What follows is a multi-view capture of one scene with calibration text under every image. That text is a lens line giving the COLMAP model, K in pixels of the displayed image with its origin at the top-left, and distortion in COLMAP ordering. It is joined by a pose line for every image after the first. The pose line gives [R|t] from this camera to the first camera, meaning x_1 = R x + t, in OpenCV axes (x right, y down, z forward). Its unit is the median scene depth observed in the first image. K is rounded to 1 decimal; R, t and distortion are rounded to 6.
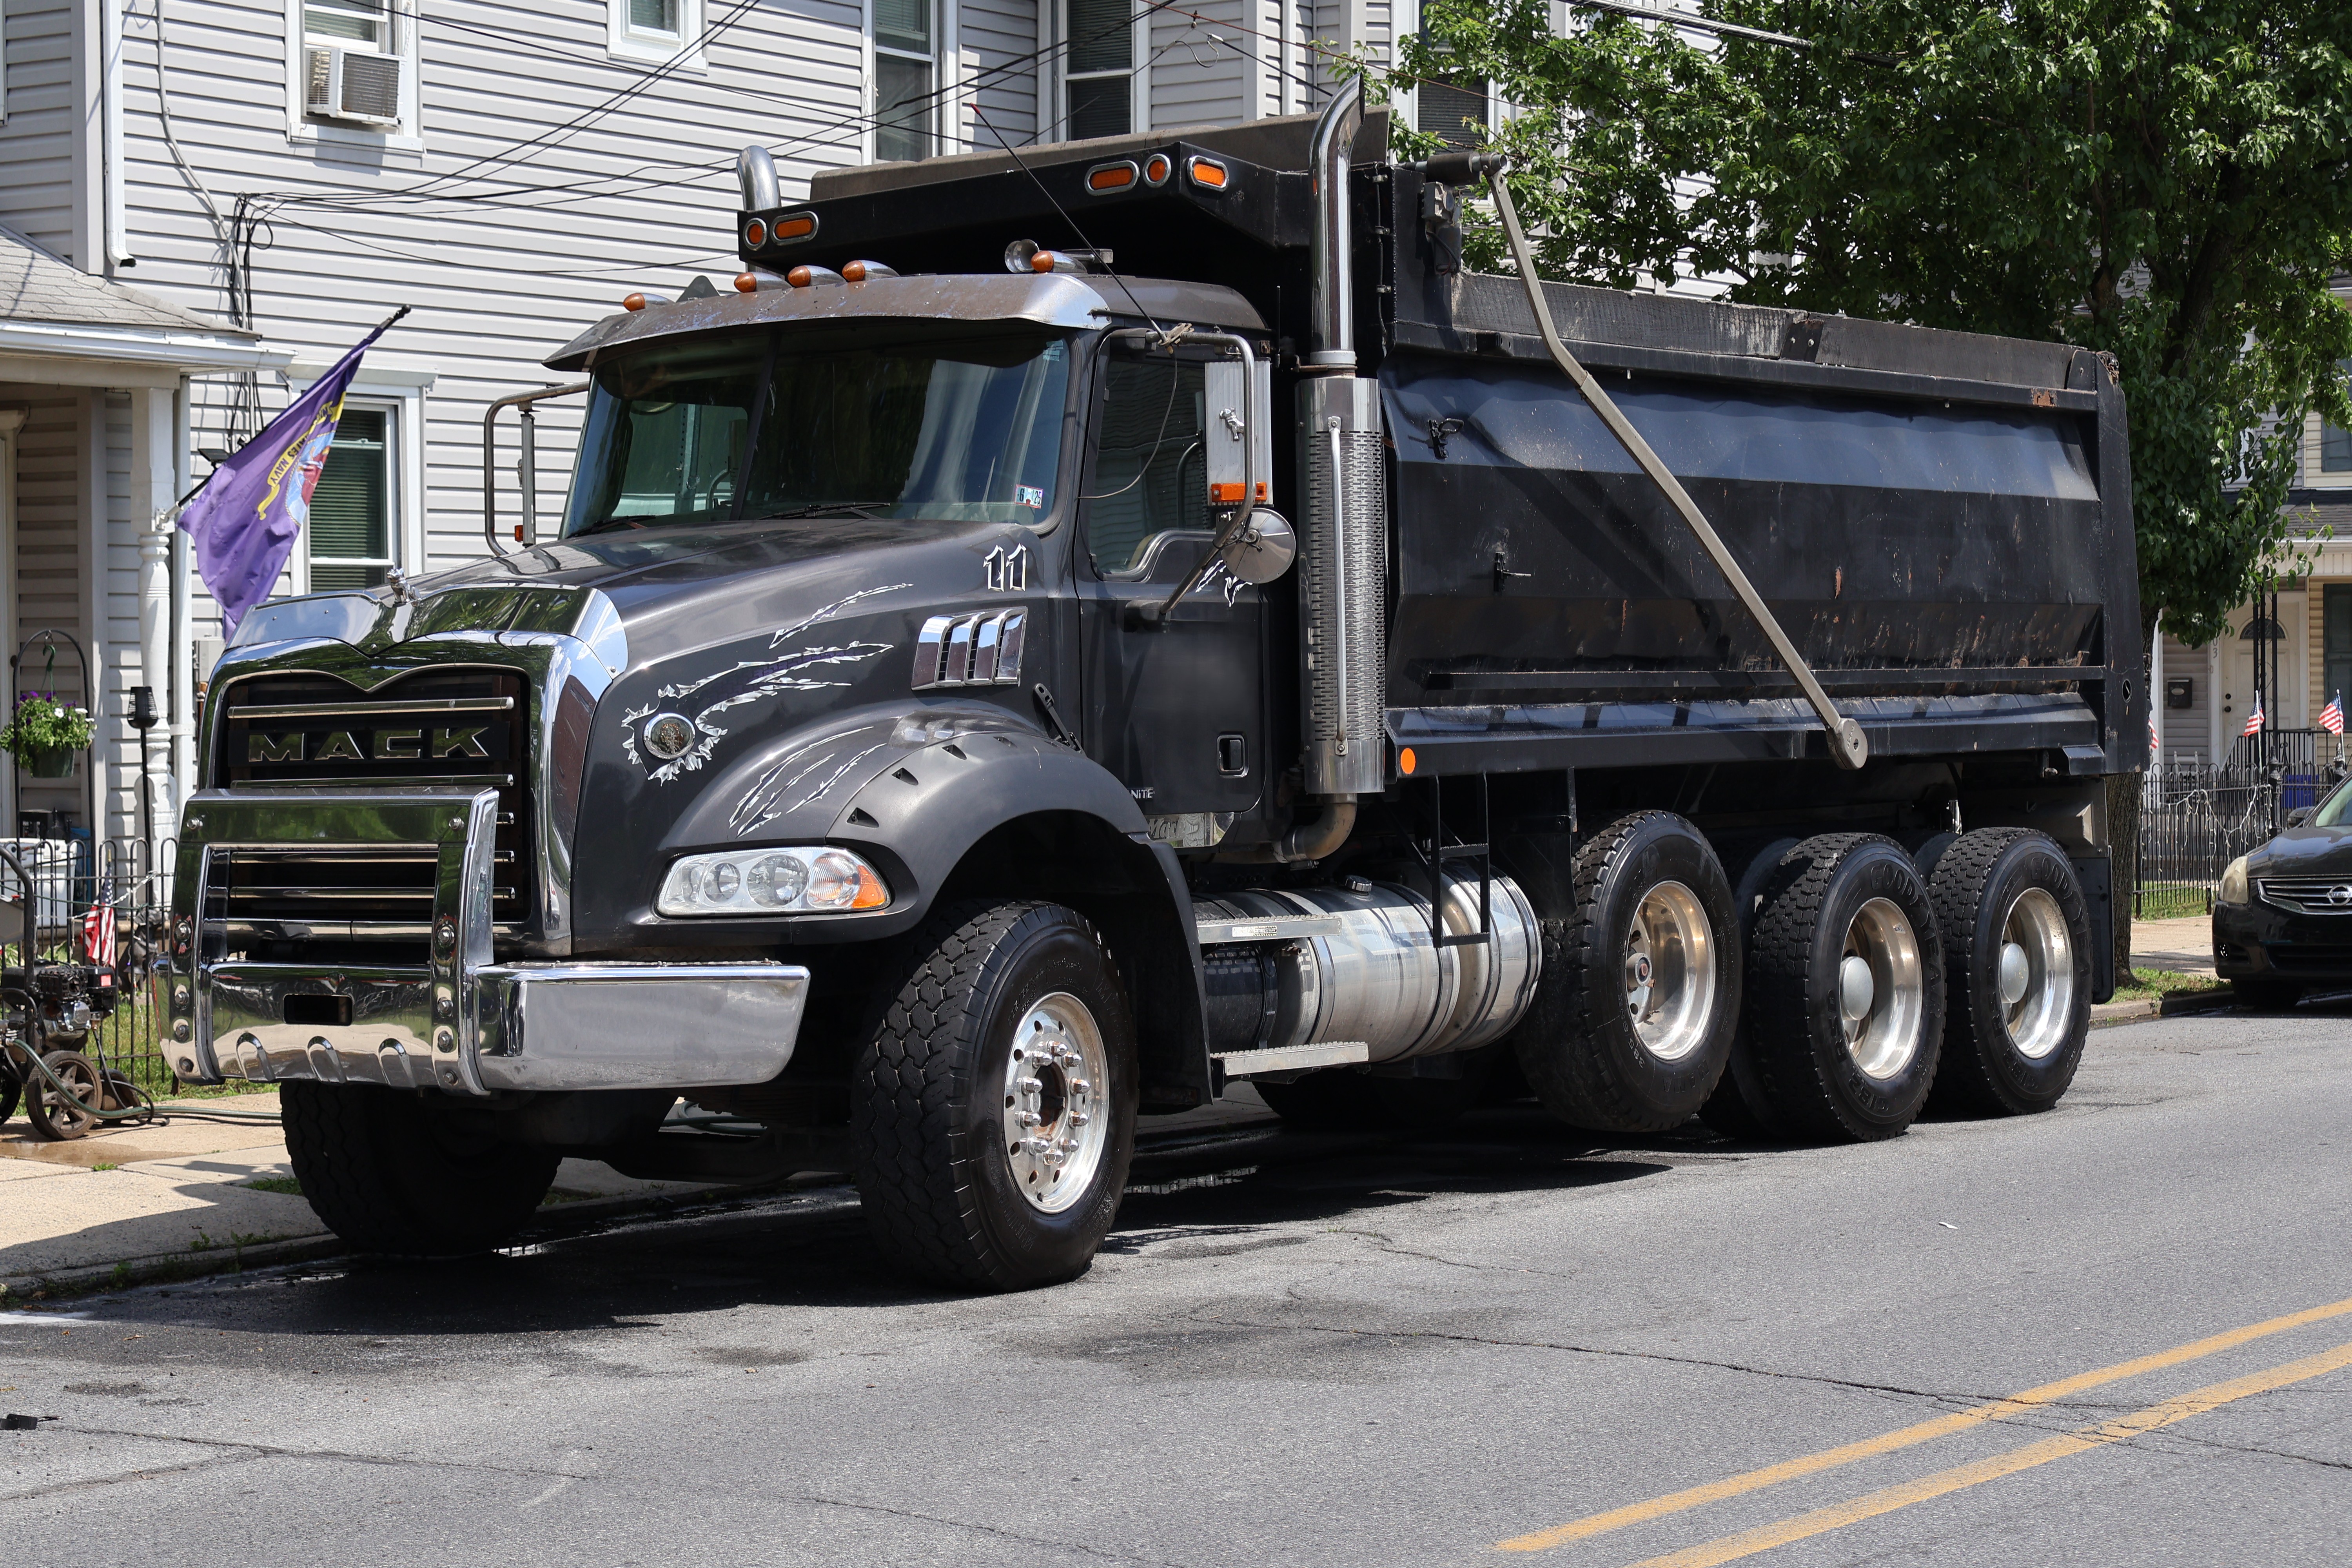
lens RADIAL K [[4710.2, 0, 1358.6], [0, 4710.2, 788.2], [0, 0, 1]] dist [0.018597, -0.050855]
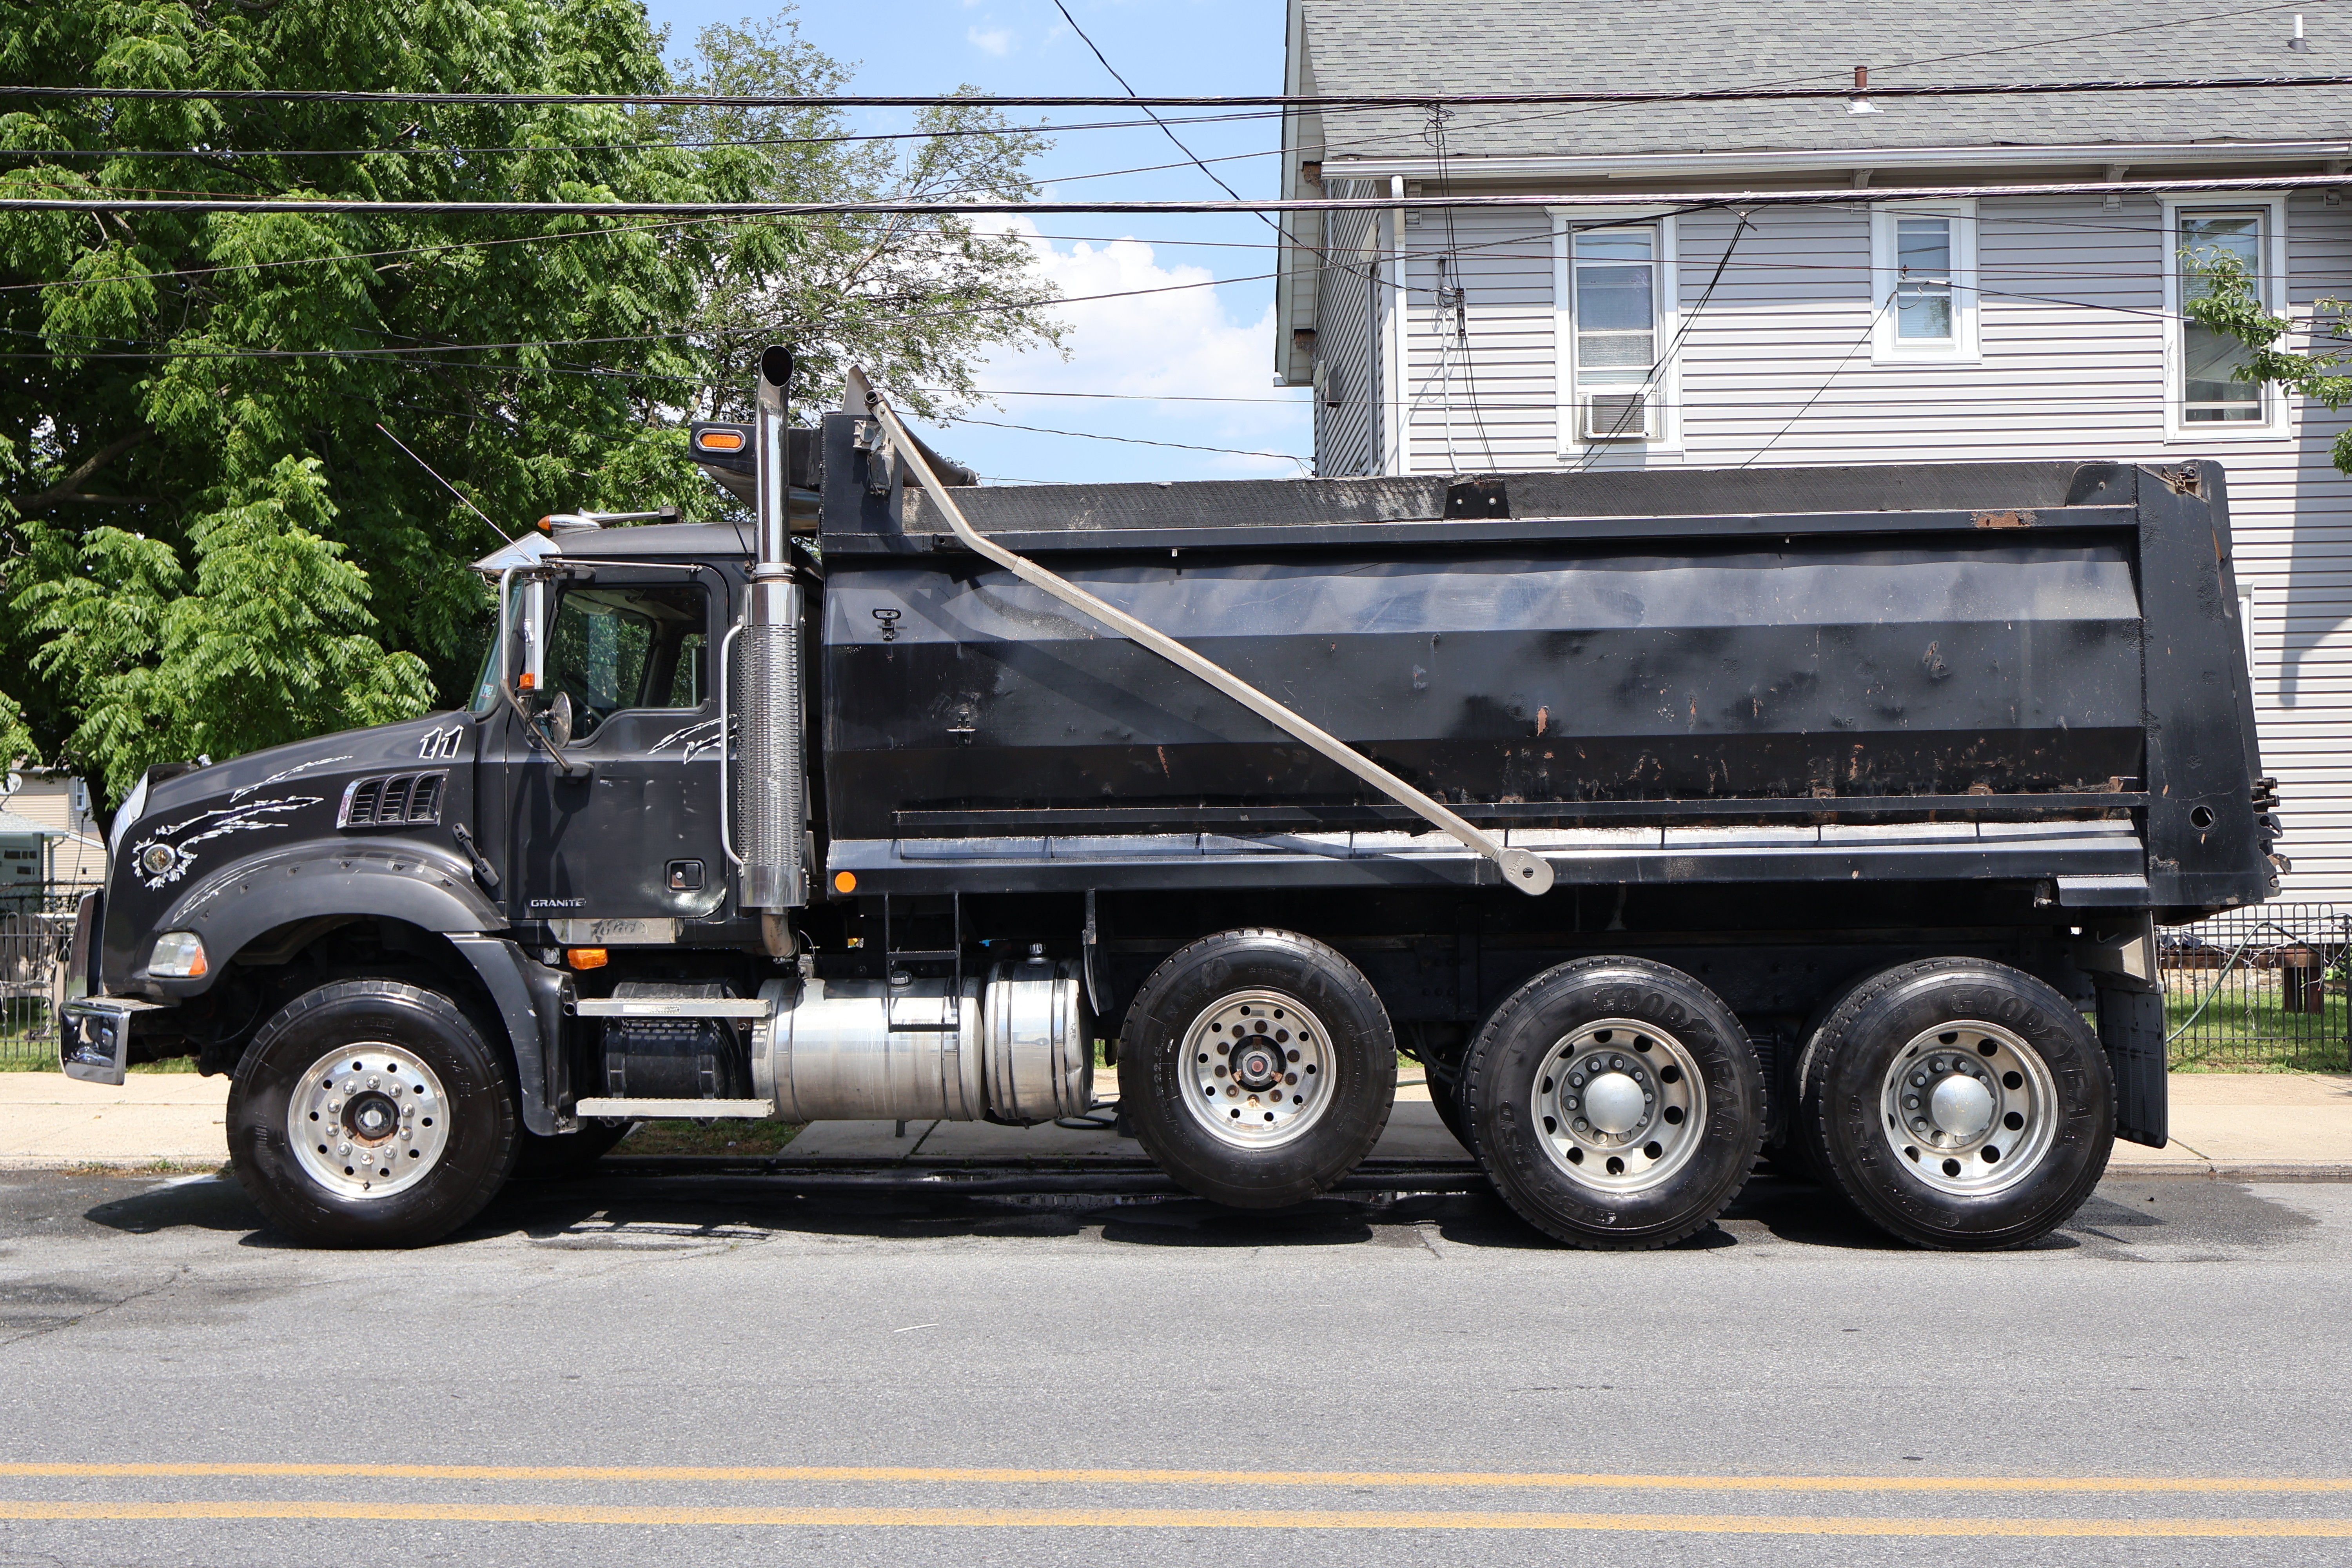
lens RADIAL K [[2409.9, 0, 1125.7], [0, 2409.9, 792.5], [0, 0, 1]] dist [0.007975, 0.001553]
pose [[0.507761, -0.006241, -0.861475, 0.609781], [-0.010611, 0.999853, -0.013498, -0.022108], [0.861432, 0.015995, 0.507620, 0.745038]]
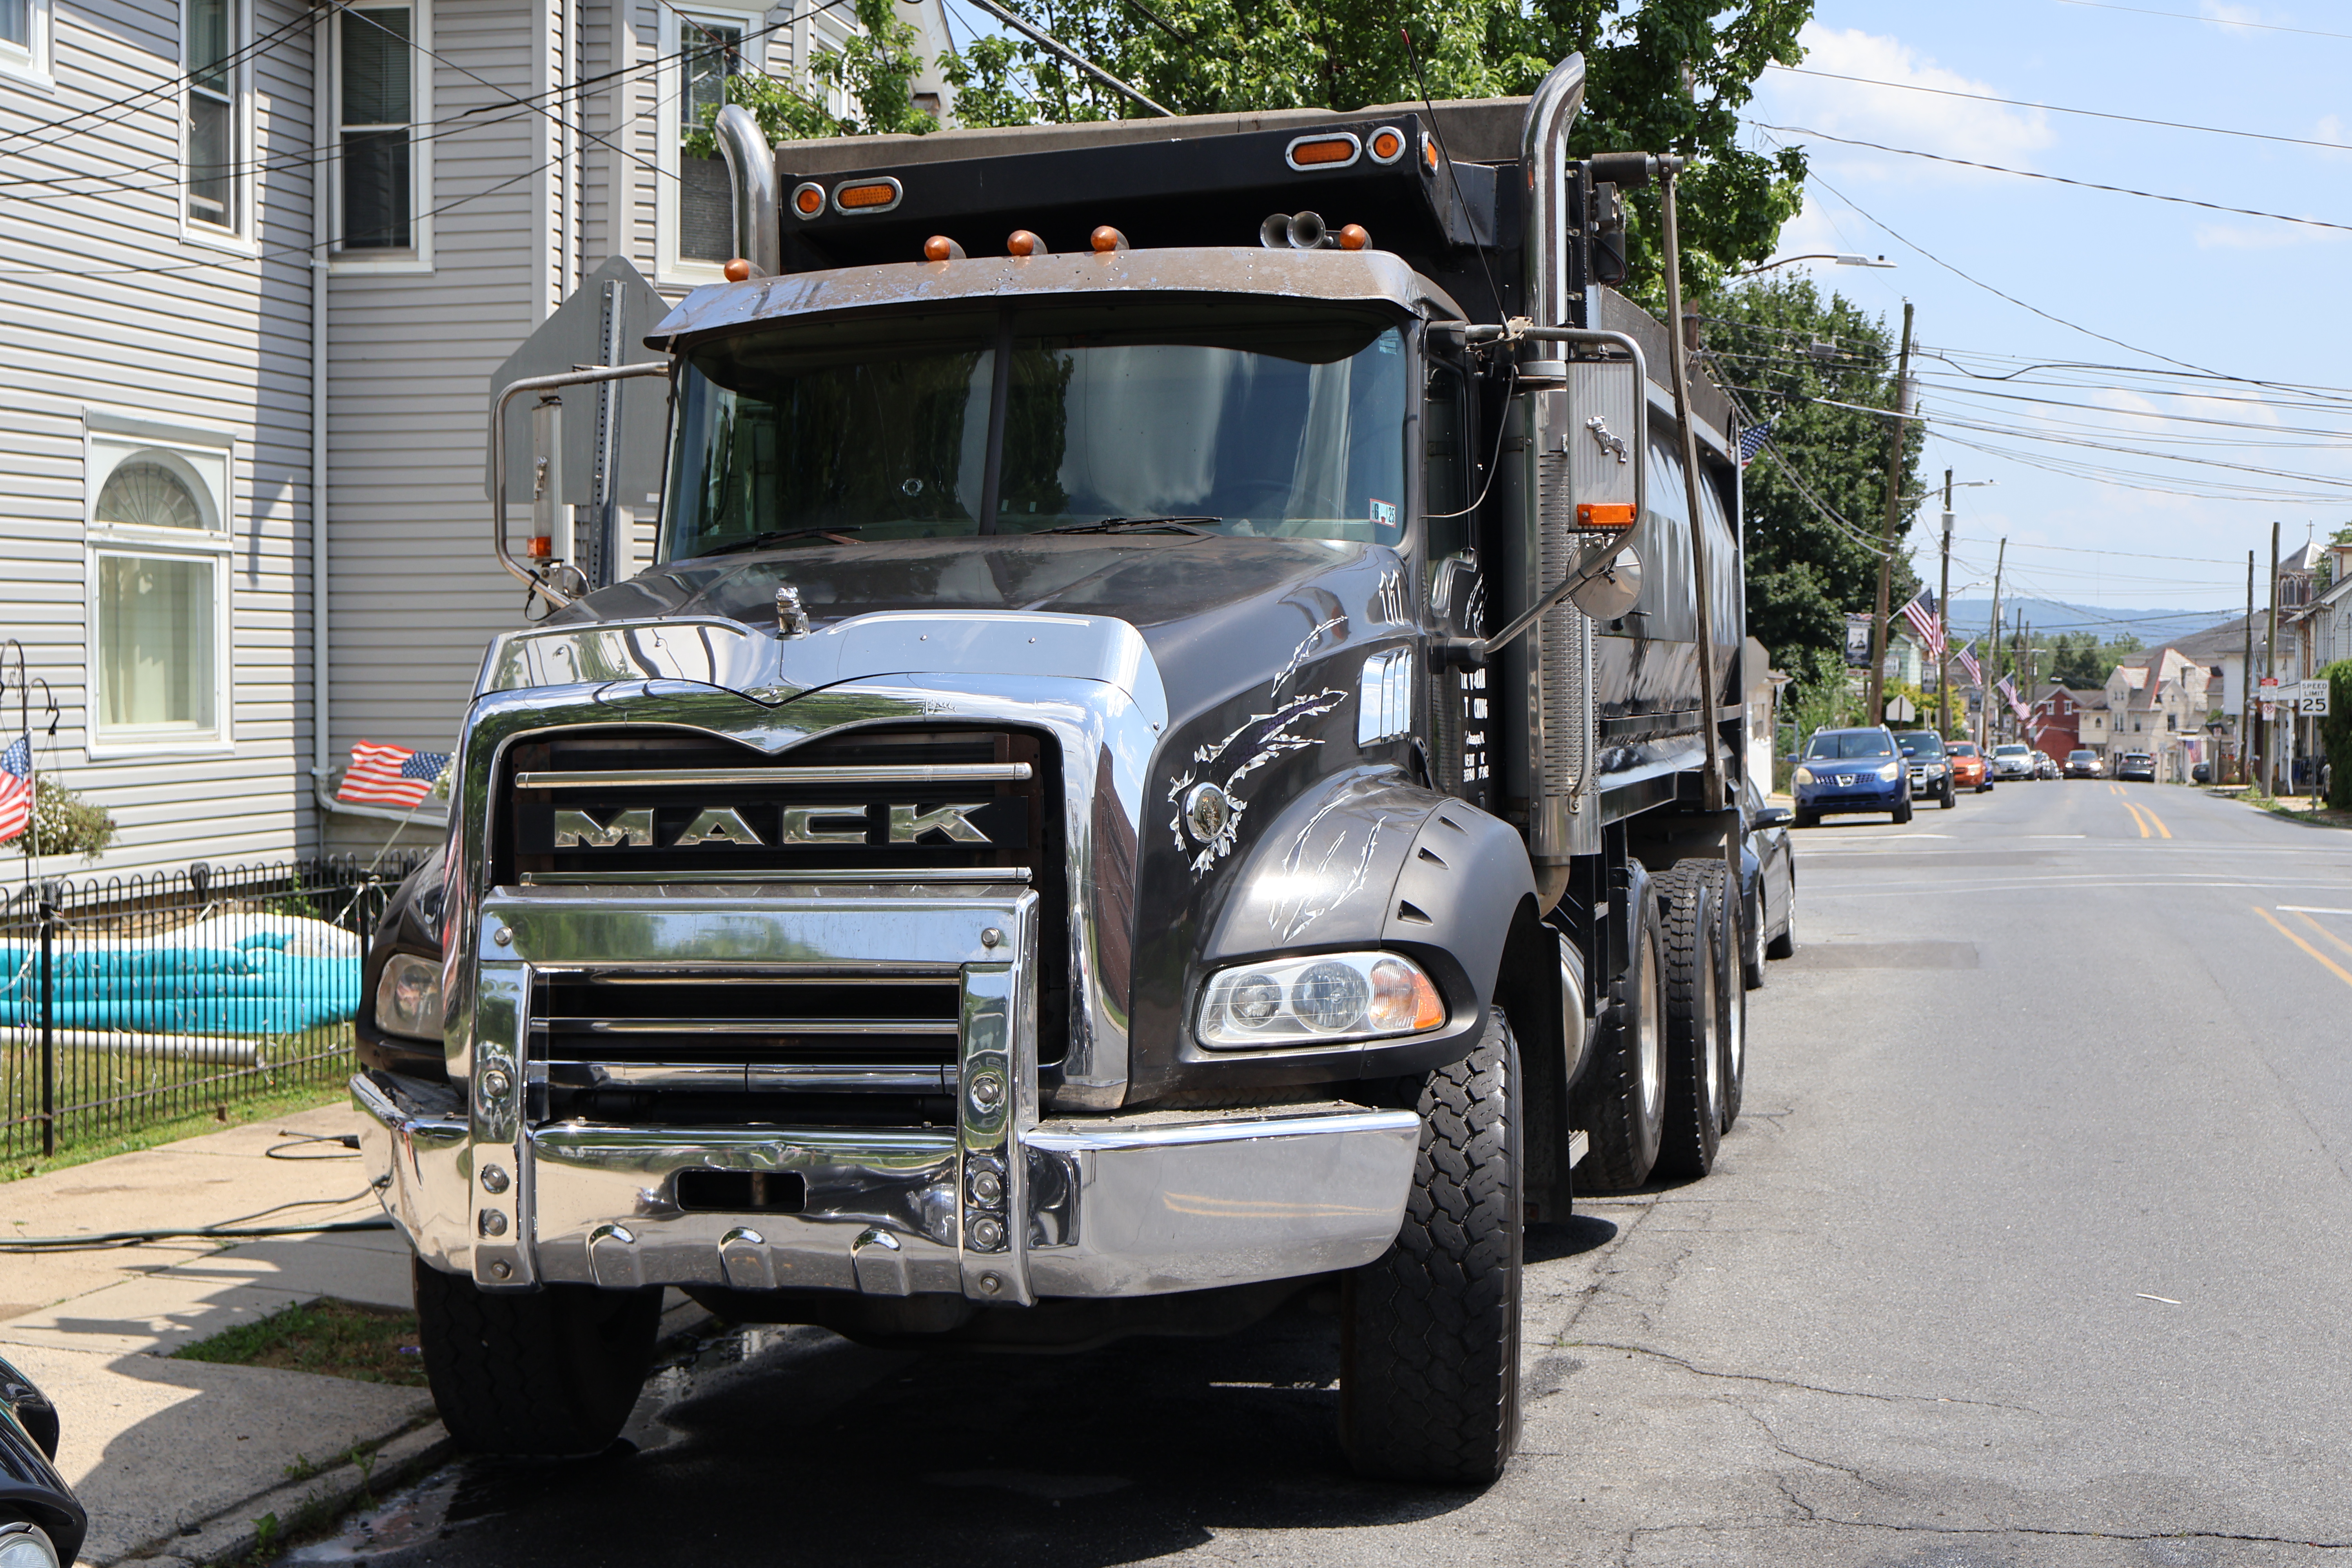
lens RADIAL K [[3403.1, 0, 1325.9], [0, 3403.1, 783.2], [0, 0, 1]] dist [-0.022546, -0.045591]
pose [[0.923502, -0.004185, 0.383571, -0.291526], [0.002056, 0.999980, 0.005959, -0.016371], [-0.383589, -0.004715, 0.923492, 0.414446]]
